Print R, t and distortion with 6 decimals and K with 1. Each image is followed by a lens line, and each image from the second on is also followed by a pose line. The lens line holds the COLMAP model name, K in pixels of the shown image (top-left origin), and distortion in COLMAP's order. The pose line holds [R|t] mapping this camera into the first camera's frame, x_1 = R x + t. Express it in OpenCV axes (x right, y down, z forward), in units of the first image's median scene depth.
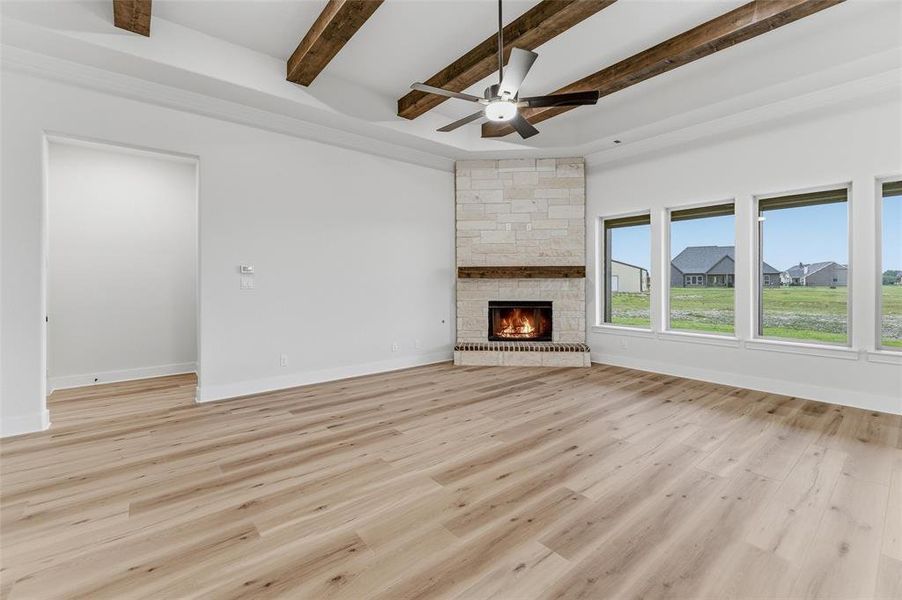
lens RADIAL K [[382.3, 0, 457.6], [0, 382.3, 279.8], [0, 0, 1]] dist [0.000587, 0.000014]
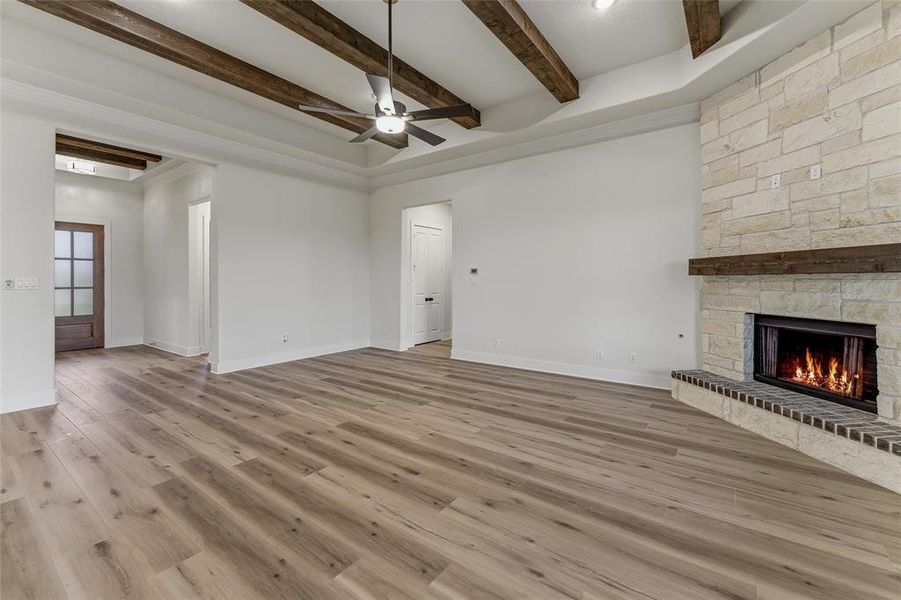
lens RADIAL K [[381.9, 0, 457.1], [0, 381.9, 279.8], [0, 0, 1]] dist [0.000587, 0.000014]
pose [[0.248922, 0.000842, -0.968523, 0.576637], [0.007924, 0.999964, 0.002905, -0.001784], [0.968491, -0.008398, 0.248906, 0.433078]]
